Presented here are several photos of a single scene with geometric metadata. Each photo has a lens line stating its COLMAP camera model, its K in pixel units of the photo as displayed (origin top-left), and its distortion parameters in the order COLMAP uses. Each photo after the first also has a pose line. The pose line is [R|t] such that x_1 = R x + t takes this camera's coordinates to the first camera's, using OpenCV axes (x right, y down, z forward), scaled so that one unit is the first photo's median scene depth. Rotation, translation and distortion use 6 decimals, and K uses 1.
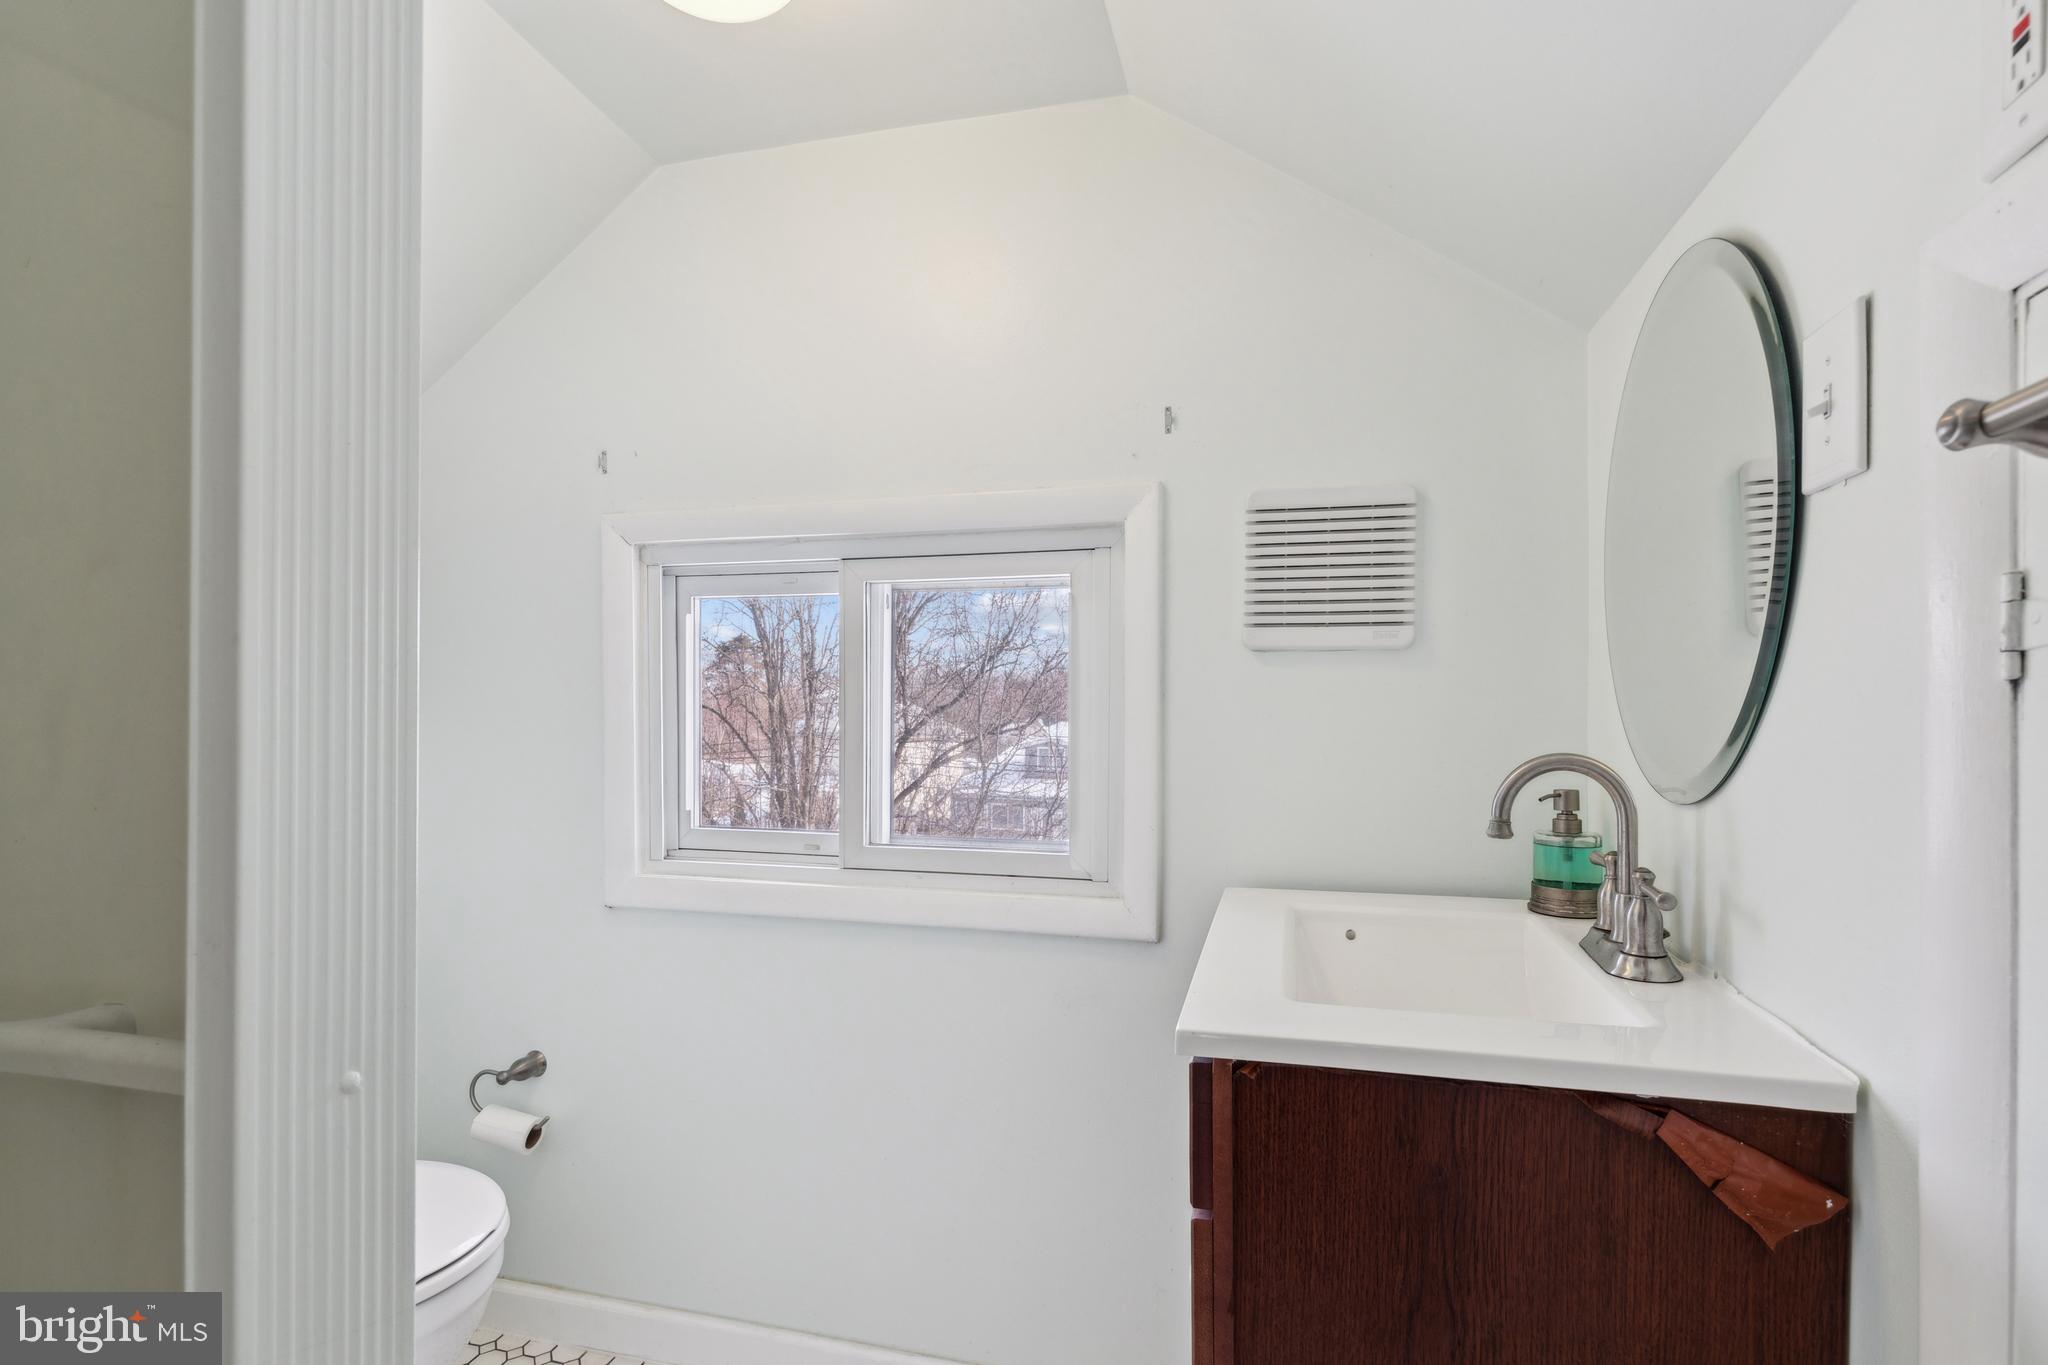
lens RADIAL K [[923.6, 0, 1030.9], [0, 923.6, 720.4], [0, 0, 1]] dist [0.015834, -0.007264]
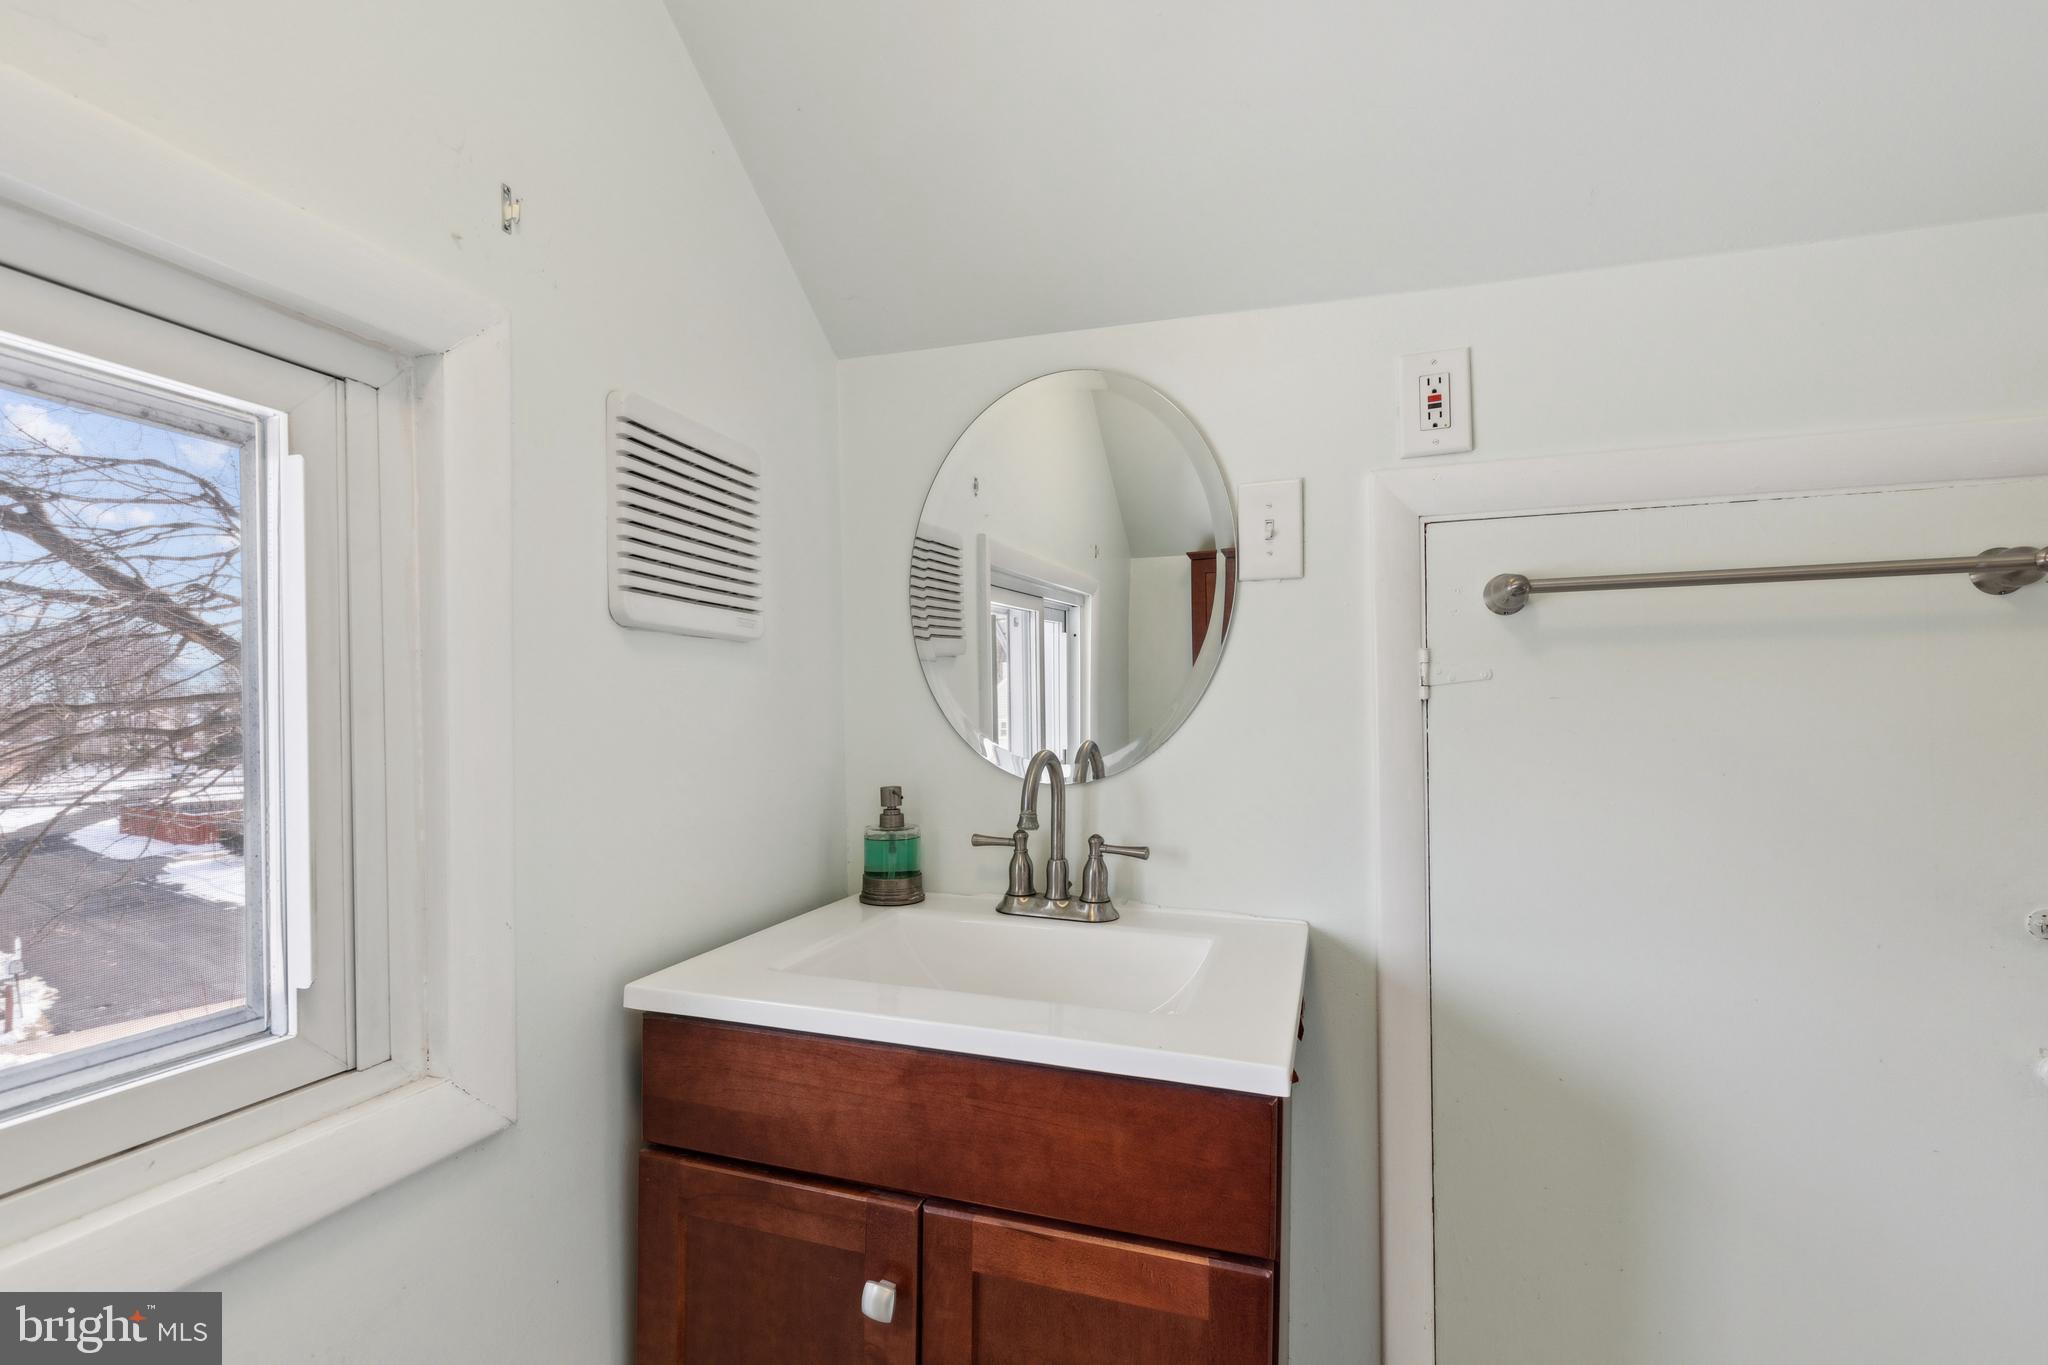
lens RADIAL K [[923.6, 0, 1030.9], [0, 923.6, 720.4], [0, 0, 1]] dist [0.015834, -0.007264]
pose [[0.060234, -0.007966, 0.998152, -0.489749], [0.010530, 0.999918, 0.007344, -0.009072], [-0.998129, 0.010069, 0.060313, 0.770967]]
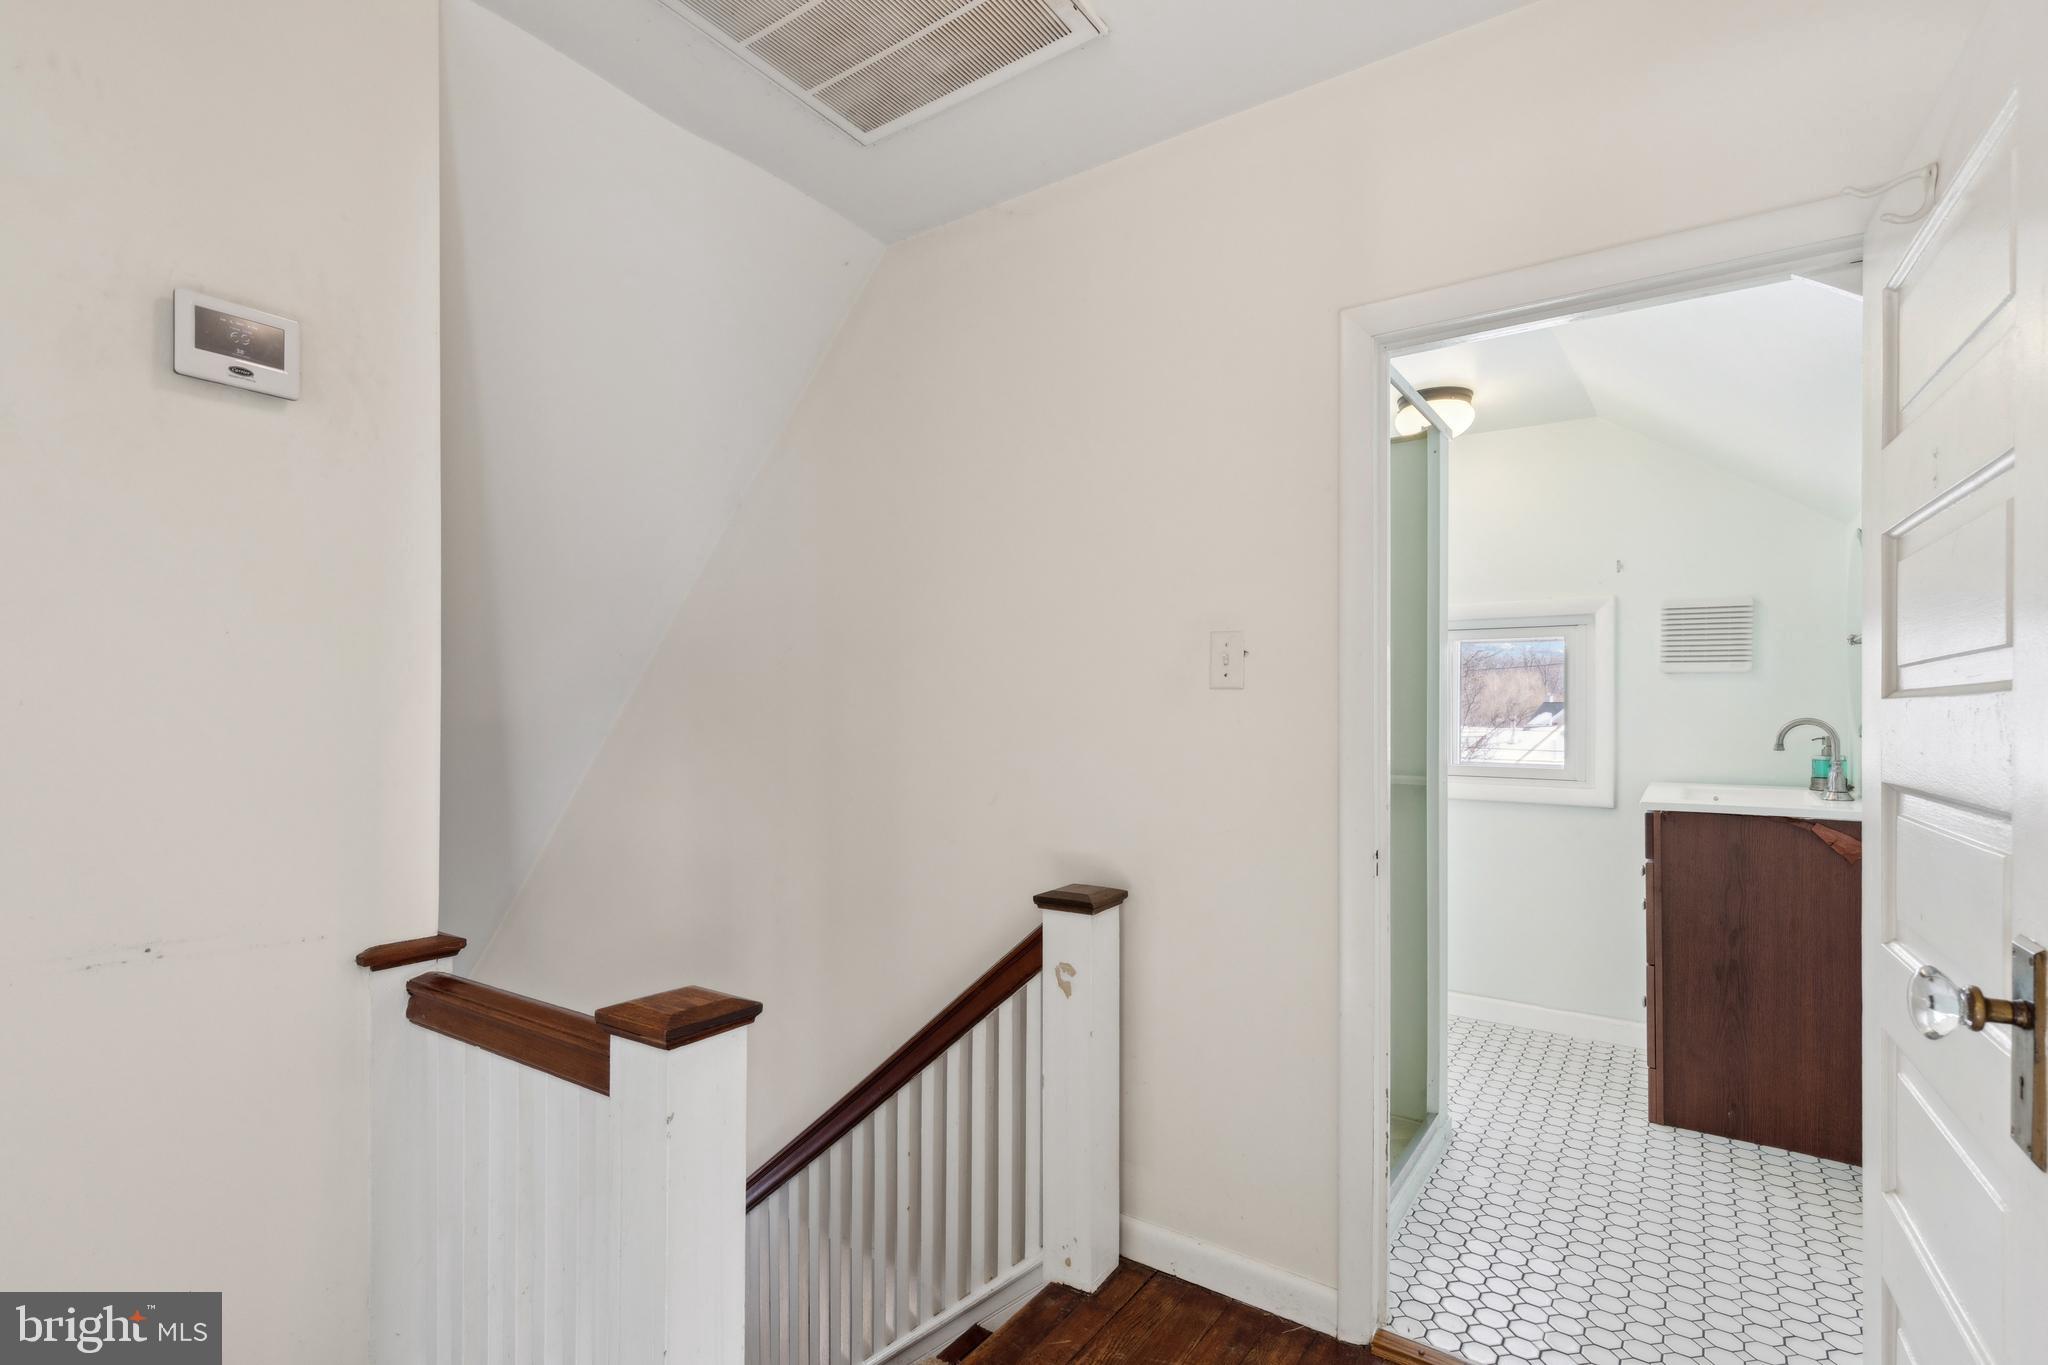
lens RADIAL K [[925.9, 0, 1019.7], [0, 925.9, 704.4], [0, 0, 1]] dist [-0.002632, -0.000539]
pose [[0.933322, -0.006248, -0.358985, -0.467310], [0.006990, 0.999975, 0.000768, -0.016779], [0.358971, -0.003226, 0.933343, -1.848858]]
